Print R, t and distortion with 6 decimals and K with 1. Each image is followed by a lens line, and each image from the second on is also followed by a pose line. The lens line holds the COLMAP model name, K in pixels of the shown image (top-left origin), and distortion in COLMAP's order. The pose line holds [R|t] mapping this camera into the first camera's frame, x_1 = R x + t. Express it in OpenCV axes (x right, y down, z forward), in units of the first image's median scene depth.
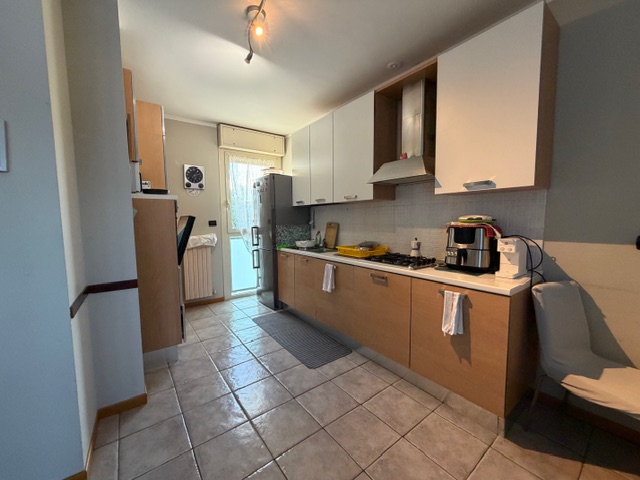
lens RADIAL K [[255.5, 0, 317.2], [0, 255.5, 240.1], [0, 0, 1]] dist [0.000380, -0.000186]
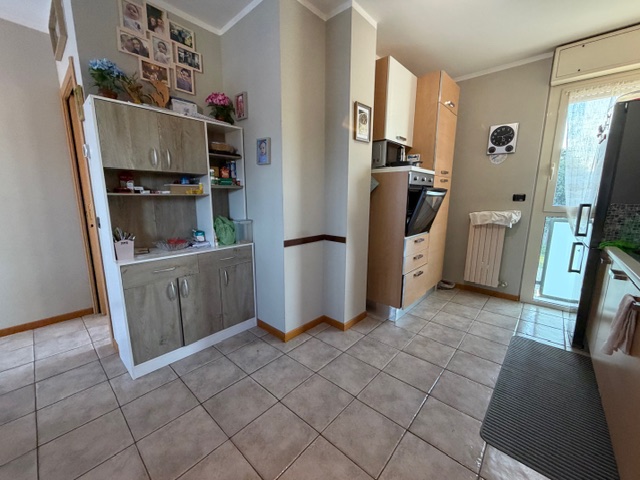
lens RADIAL K [[255.5, 0, 317.2], [0, 255.5, 240.1], [0, 0, 1]] dist [0.000380, -0.000186]
pose [[0.194459, 0.177235, -0.964766, 0.310889], [-0.086301, 0.982819, 0.163156, -0.017882], [0.977107, 0.051533, 0.206413, 0.359393]]
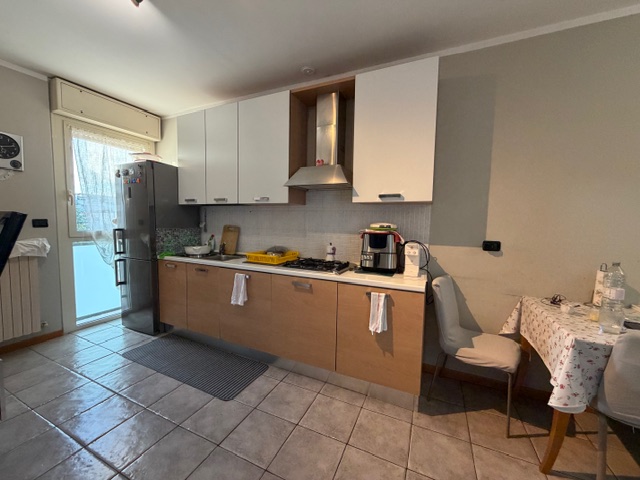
lens RADIAL K [[254.1, 0, 317.1], [0, 254.1, 241.0], [0, 0, 1]] dist [0.000530, 0.000083]
pose [[0.878952, -0.009356, 0.476819, -0.122624], [0.011245, 0.999936, -0.001109, -0.012701], [-0.476779, 0.006337, 0.879001, 0.094233]]
